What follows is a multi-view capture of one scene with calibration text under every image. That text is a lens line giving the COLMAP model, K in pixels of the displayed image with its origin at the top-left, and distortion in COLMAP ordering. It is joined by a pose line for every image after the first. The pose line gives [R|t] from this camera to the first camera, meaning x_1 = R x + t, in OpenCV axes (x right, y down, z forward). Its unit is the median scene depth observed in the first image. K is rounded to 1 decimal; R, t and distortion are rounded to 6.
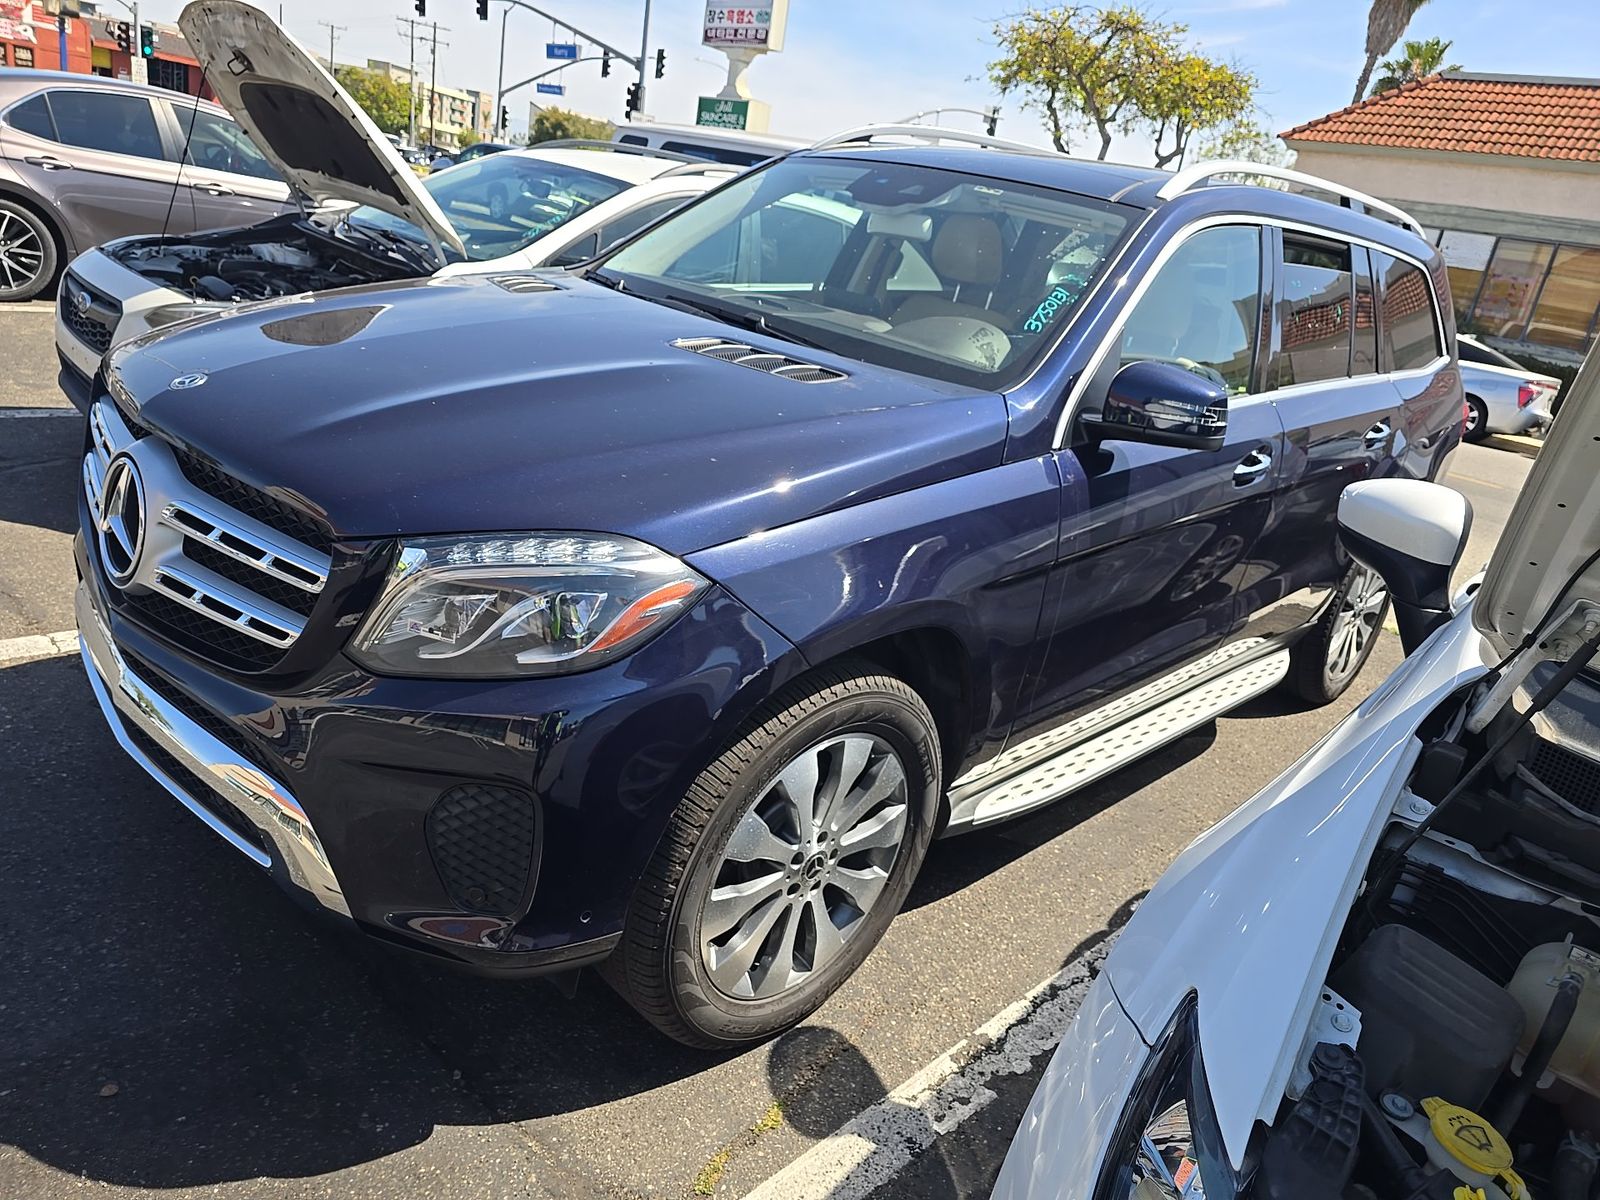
lens RADIAL K [[1100.0, 0, 799.3], [0, 1100.0, 599.0], [0, 0, 1]] dist [0.011520, -0.009877]
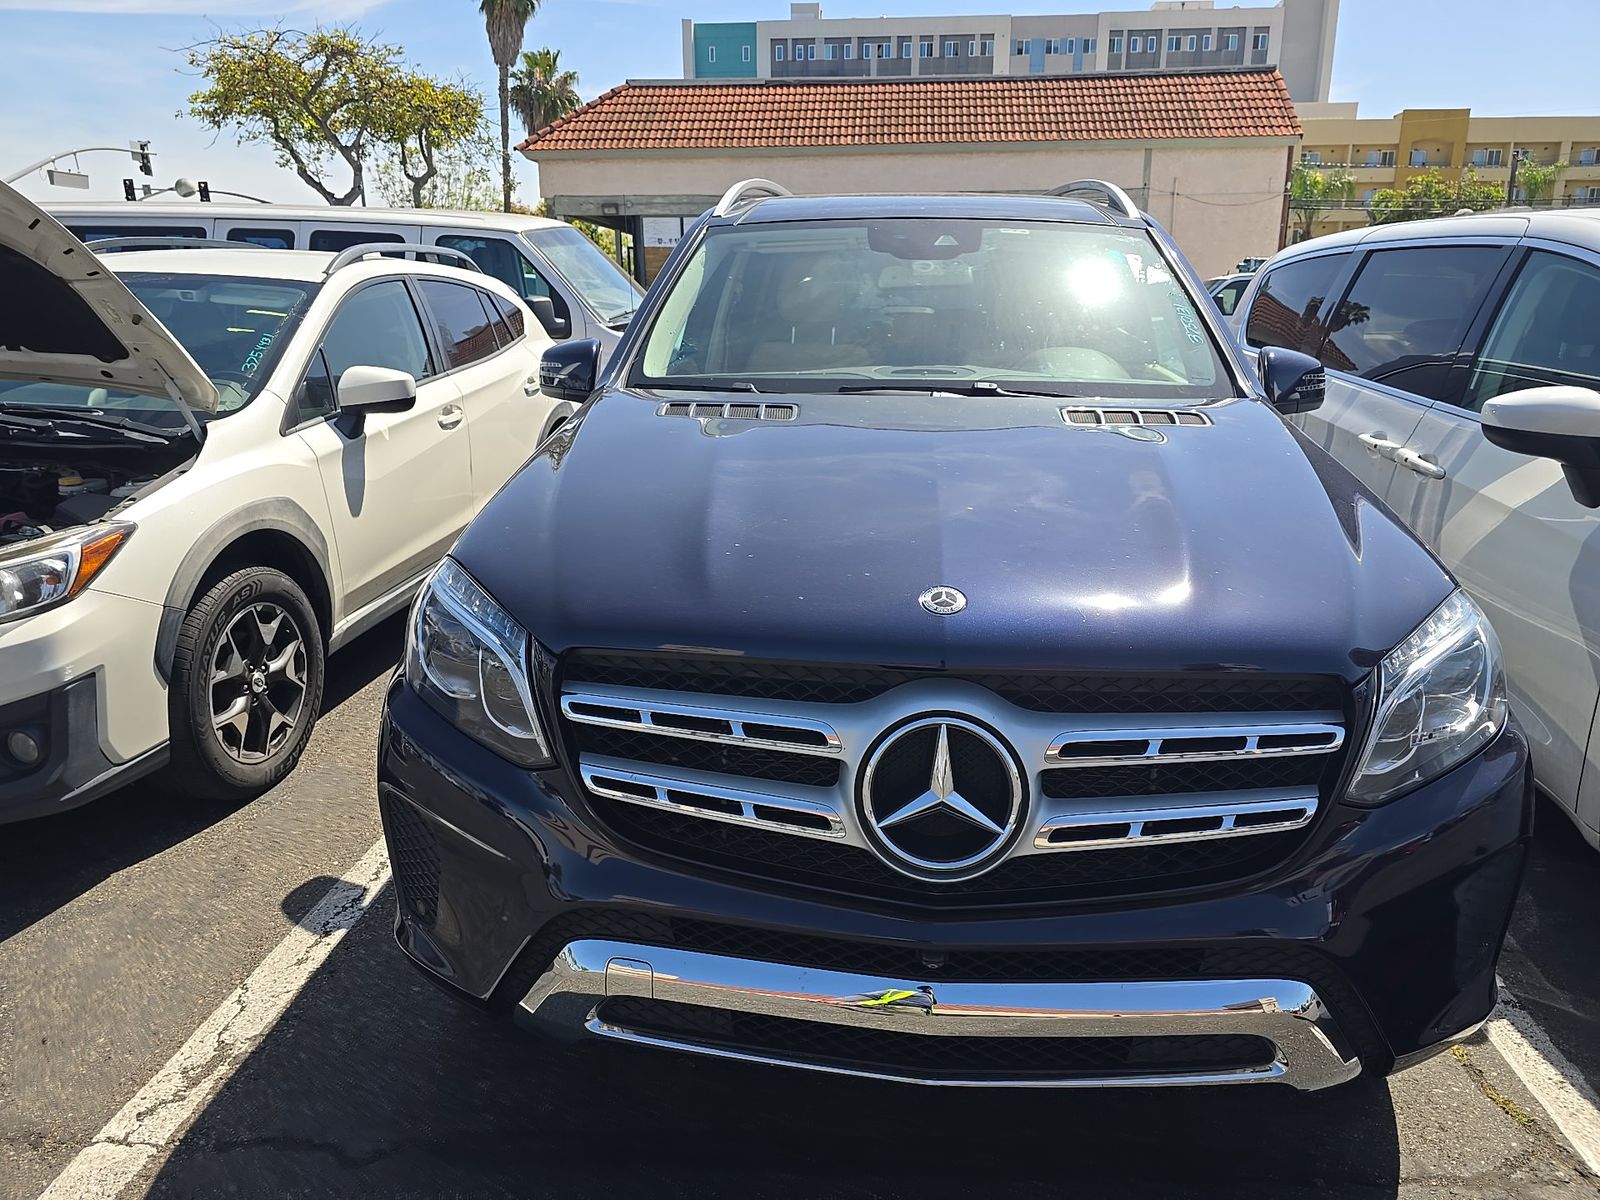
lens RADIAL K [[1100.0, 0, 802.5], [0, 1100.0, 599.4], [0, 0, 1]] dist [0.011520, -0.009877]
pose [[0.759259, -0.318721, 0.567400, -0.094818], [0.324599, 0.941139, 0.094300, -0.026754], [-0.564058, 0.112579, 0.818025, 0.036785]]
